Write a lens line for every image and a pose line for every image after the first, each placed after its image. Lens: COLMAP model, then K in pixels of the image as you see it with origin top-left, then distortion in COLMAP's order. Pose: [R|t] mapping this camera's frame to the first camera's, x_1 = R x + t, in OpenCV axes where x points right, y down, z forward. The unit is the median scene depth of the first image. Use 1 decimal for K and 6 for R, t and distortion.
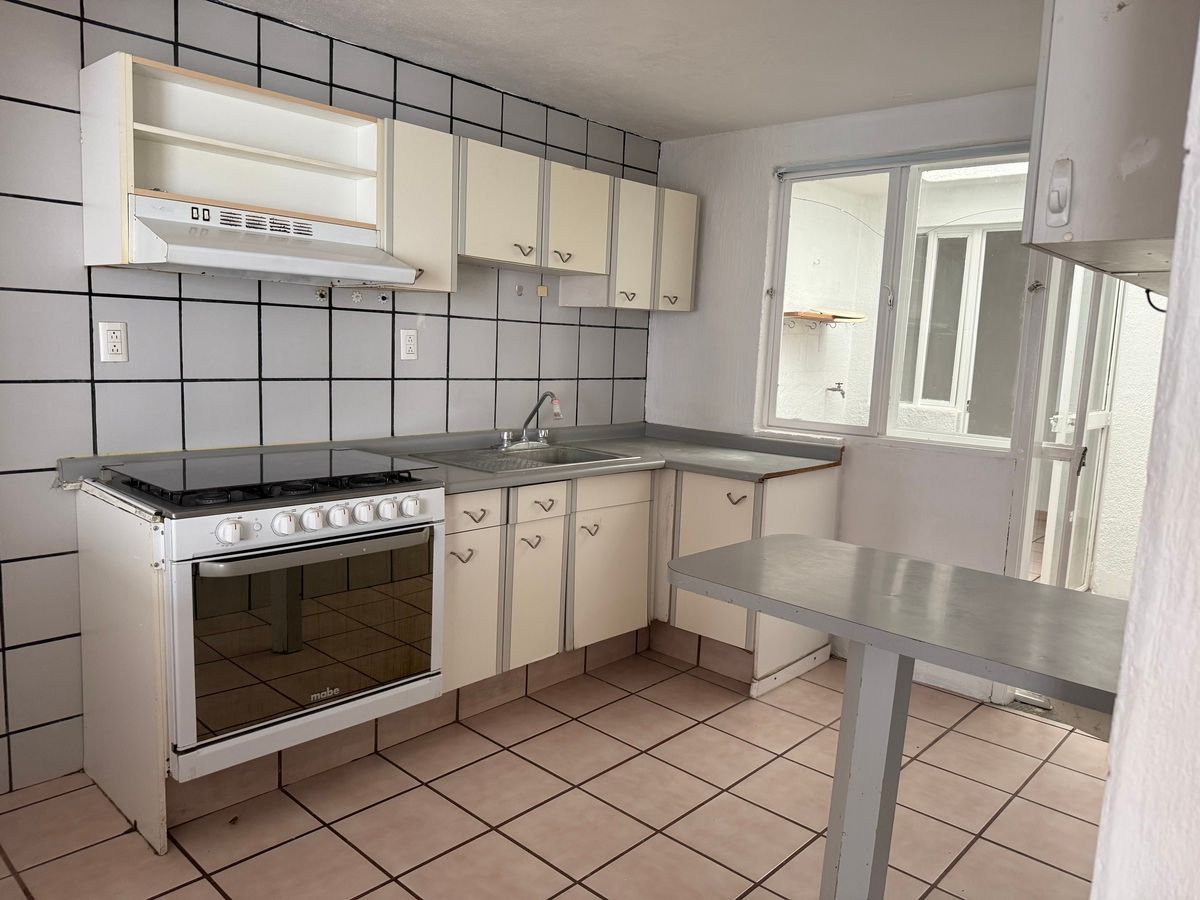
lens RADIAL K [[849.0, 0, 596.7], [0, 849.0, 453.0], [0, 0, 1]] dist [0.046558, -0.063394]
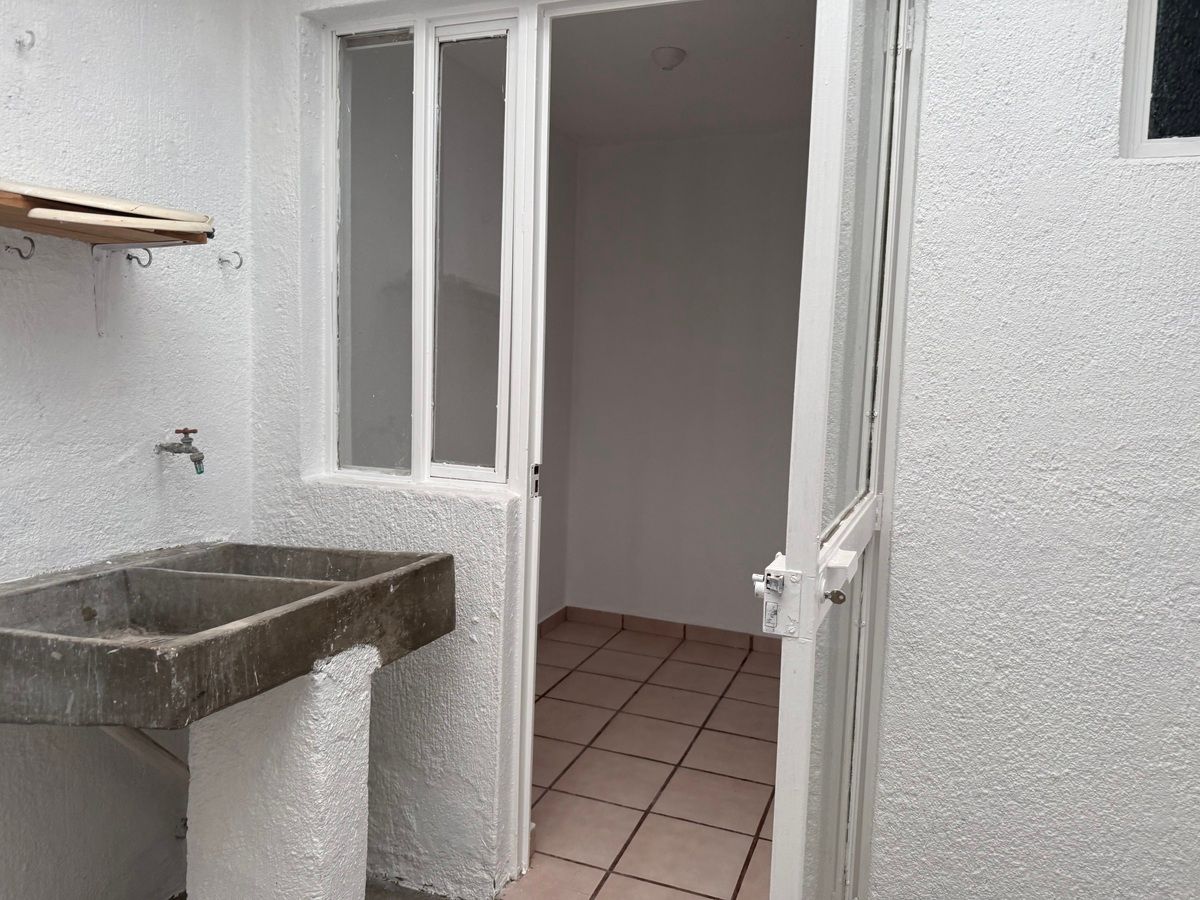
lens RADIAL K [[849.0, 0, 595.8], [0, 849.0, 451.4], [0, 0, 1]] dist [0.046558, -0.063394]
pose [[0.933186, -0.048502, 0.356107, 0.323801], [0.055866, 0.998384, -0.010418, -0.061898], [-0.355026, 0.029616, 0.934387, 0.633854]]
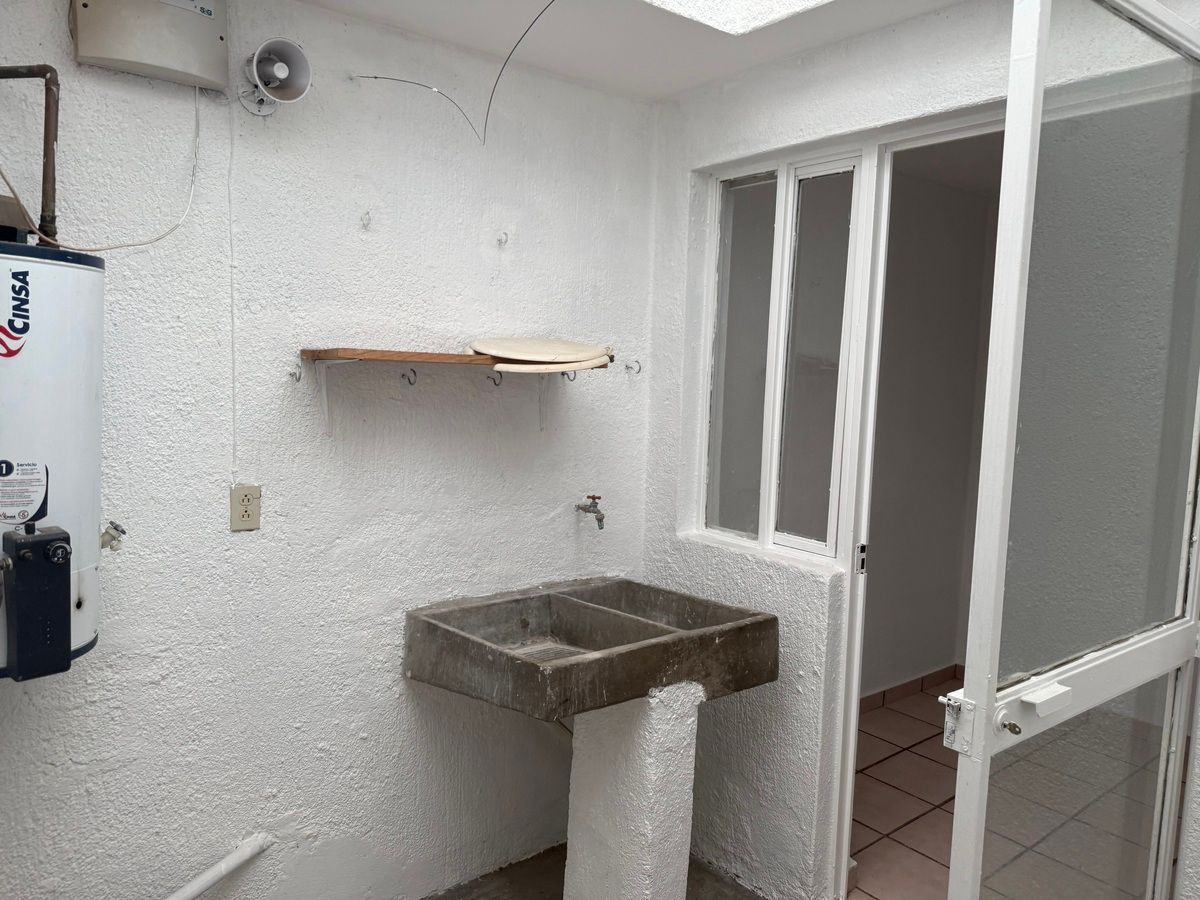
lens RADIAL K [[849.0, 0, 592.5], [0, 849.0, 444.5], [0, 0, 1]] dist [0.046558, -0.063394]
pose [[0.985940, -0.002481, -0.167079, 0.371637], [-0.004109, 0.999227, -0.039085, -0.094402], [0.167047, 0.039222, 0.985169, 0.550166]]
